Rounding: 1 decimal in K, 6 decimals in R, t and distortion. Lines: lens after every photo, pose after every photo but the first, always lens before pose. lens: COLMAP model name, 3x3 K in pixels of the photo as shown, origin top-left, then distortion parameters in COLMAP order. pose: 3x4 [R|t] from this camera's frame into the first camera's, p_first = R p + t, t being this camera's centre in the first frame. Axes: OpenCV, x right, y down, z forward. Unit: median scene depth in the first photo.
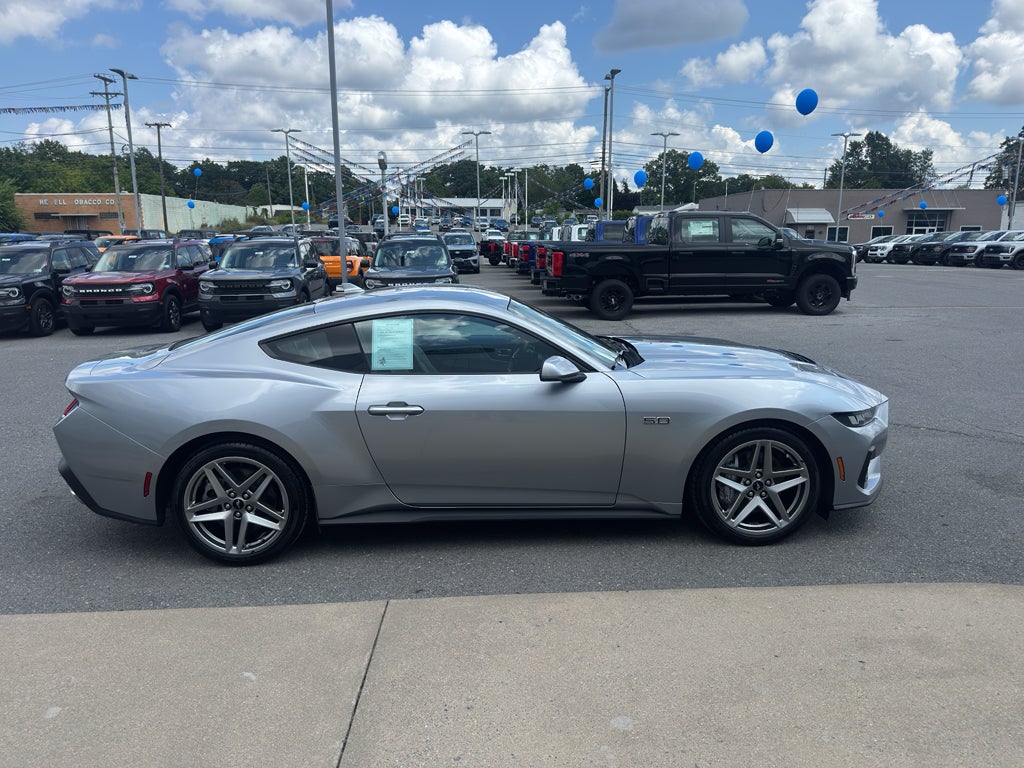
lens RADIAL K [[720.2, 0, 499.7], [0, 720.2, 399.1], [0, 0, 1]] dist [0.029024, -0.037750]
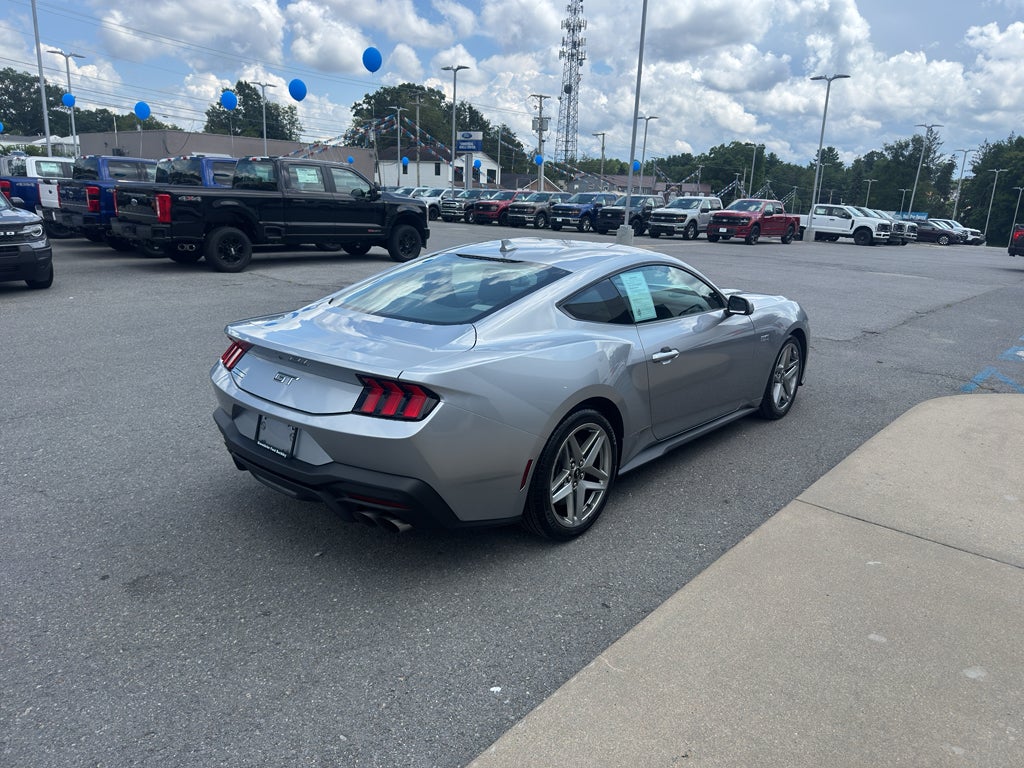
lens RADIAL K [[720.2, 0, 515.8], [0, 720.2, 383.1], [0, 0, 1]] dist [0.029024, -0.037750]
pose [[0.678543, -0.155653, 0.717880, -0.283917], [0.118705, 0.987682, 0.101951, -0.020890], [-0.724906, 0.016038, 0.688662, 0.104941]]
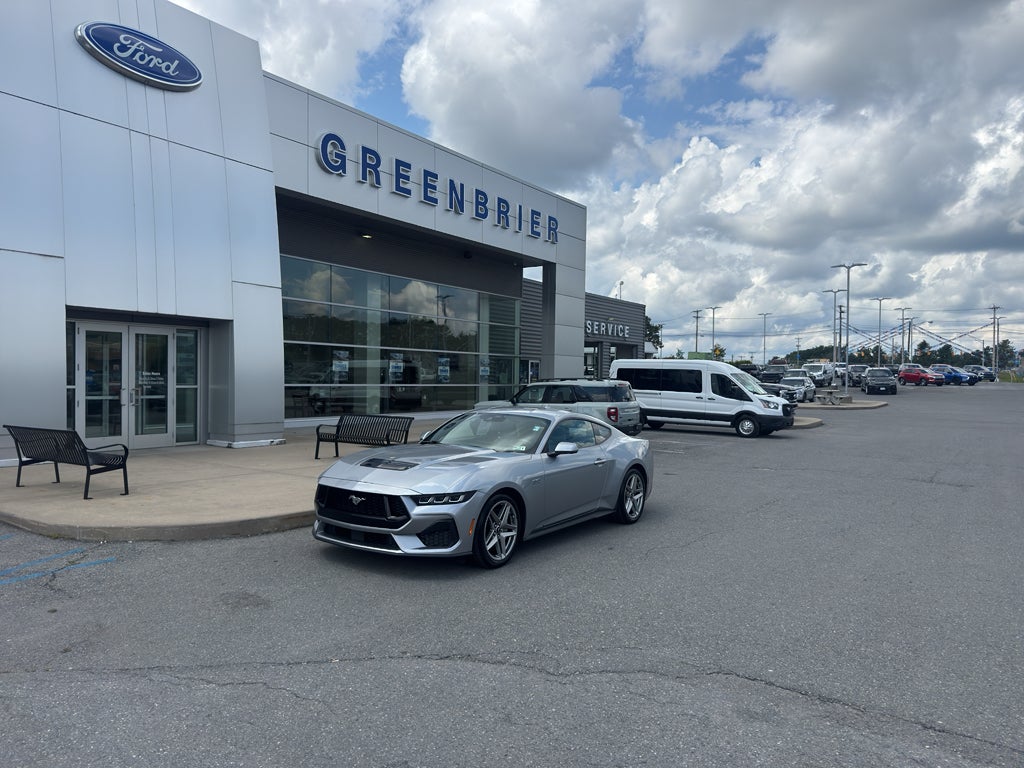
lens RADIAL K [[720.2, 0, 501.0], [0, 720.2, 393.9], [0, 0, 1]] dist [0.029024, -0.037750]
pose [[-0.618211, 0.008484, -0.785967, 0.444128], [-0.183640, 0.970709, 0.154923, -0.146607], [0.764259, 0.240110, -0.598545, 0.640018]]
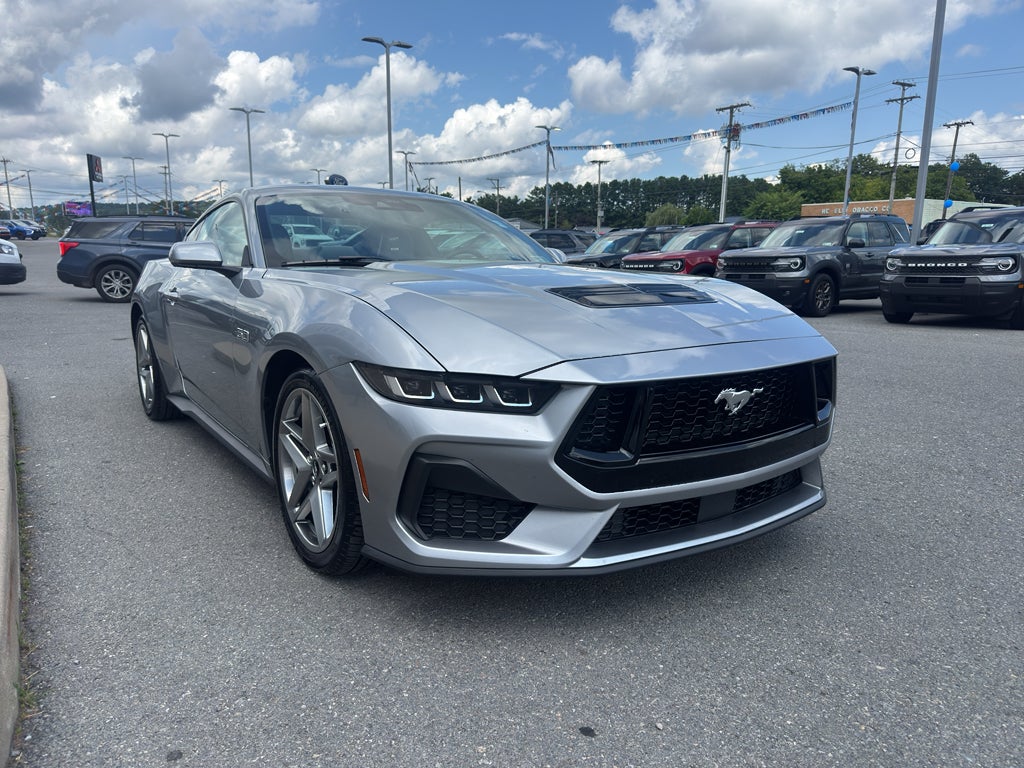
lens RADIAL K [[720.2, 0, 502.7], [0, 720.2, 388.0], [0, 0, 1]] dist [0.029024, -0.037750]
pose [[0.529972, 0.160643, -0.832661, 0.249633], [-0.186901, 0.979875, 0.070086, -0.004061], [0.827163, 0.118481, 0.549330, 0.214102]]
